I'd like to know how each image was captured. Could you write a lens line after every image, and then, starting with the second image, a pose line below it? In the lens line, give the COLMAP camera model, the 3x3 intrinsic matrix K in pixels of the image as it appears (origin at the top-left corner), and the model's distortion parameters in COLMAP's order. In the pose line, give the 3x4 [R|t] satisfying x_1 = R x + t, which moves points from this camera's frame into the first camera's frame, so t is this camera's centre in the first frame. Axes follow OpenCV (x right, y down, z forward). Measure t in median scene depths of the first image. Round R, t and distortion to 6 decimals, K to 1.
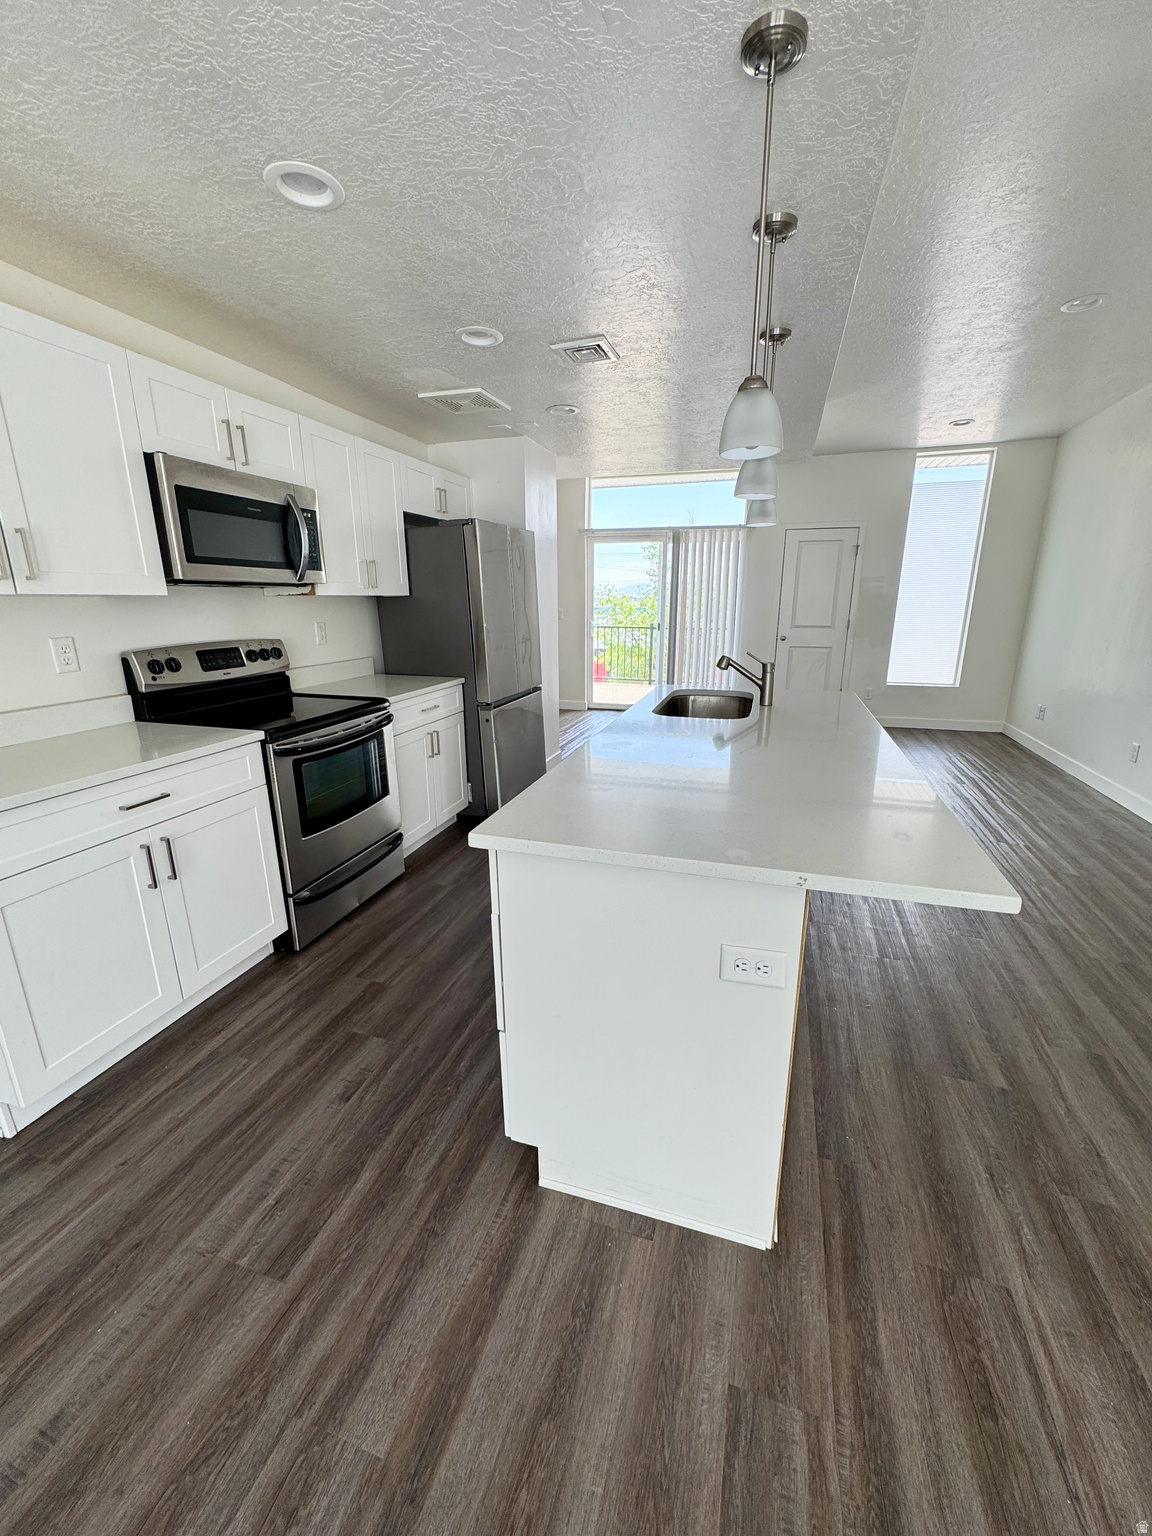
lens RADIAL K [[625.9, 0, 567.0], [0, 625.9, 770.8], [0, 0, 1]] dist [0.000694, 0.000264]
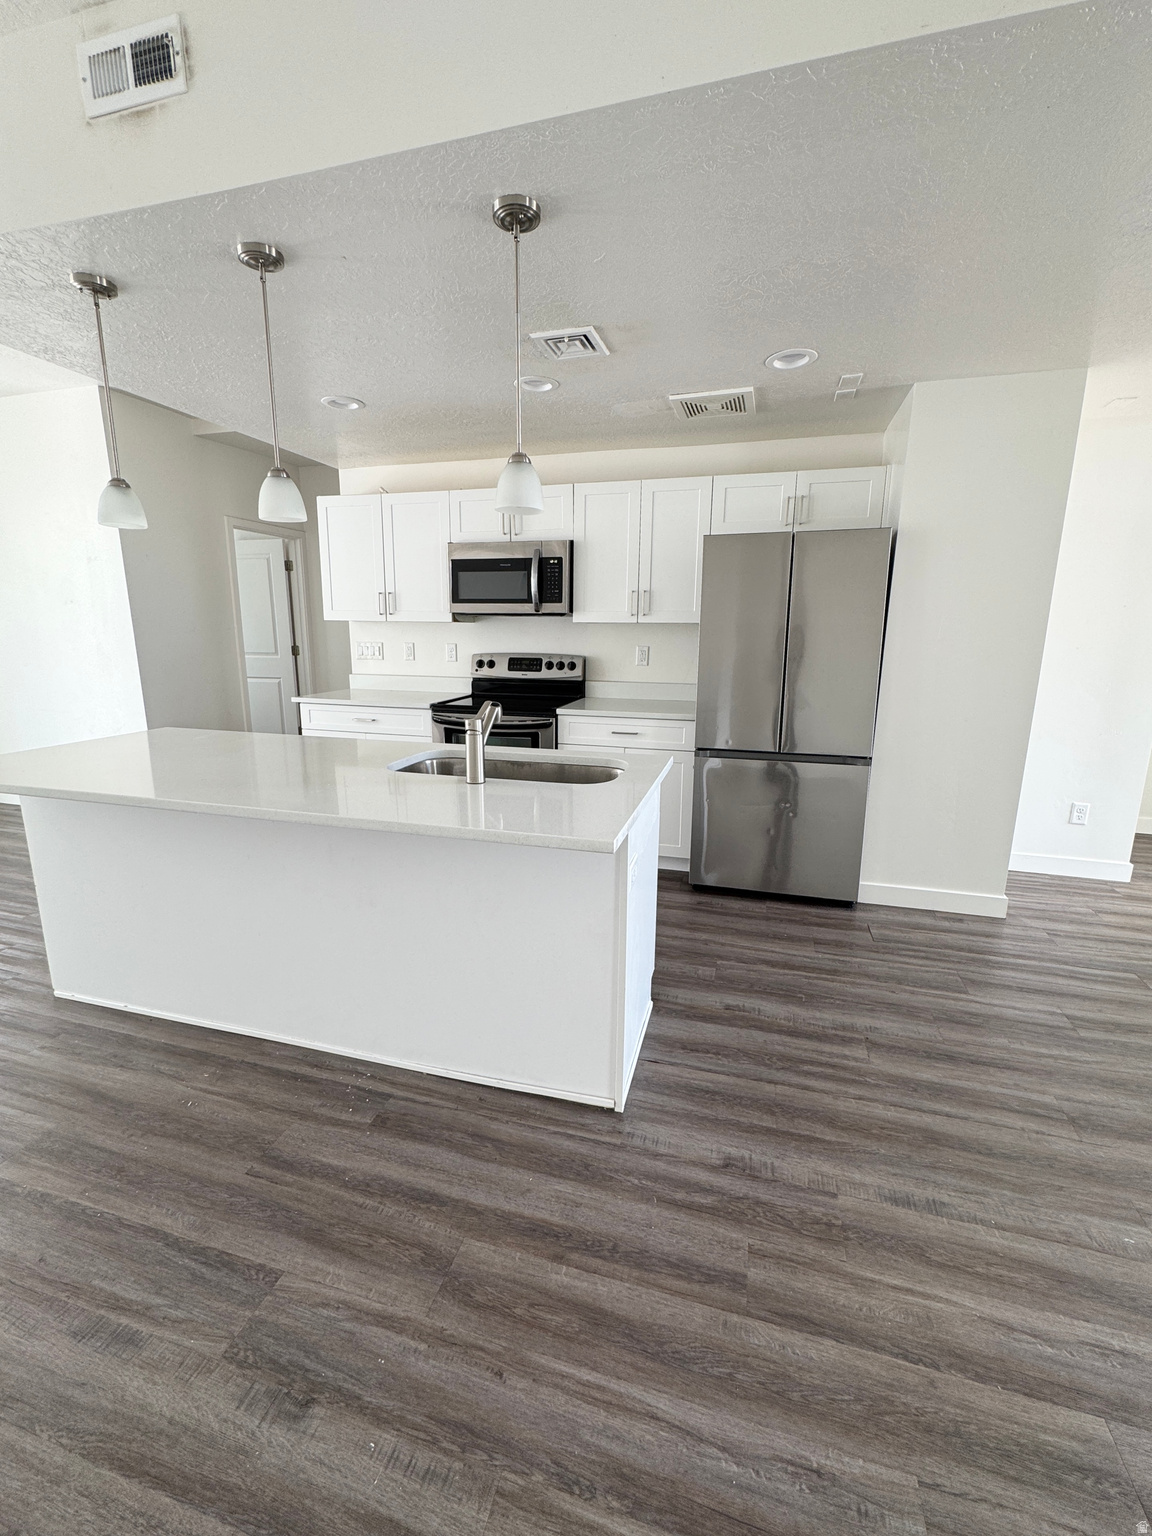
lens RADIAL K [[625.9, 0, 567.0], [0, 625.9, 770.8], [0, 0, 1]] dist [0.000694, 0.000264]
pose [[0.032150, 0.222594, -0.974381, 1.000954], [-0.275082, 0.939206, 0.205482, -0.285398], [0.960883, 0.261428, 0.091427, 1.063838]]
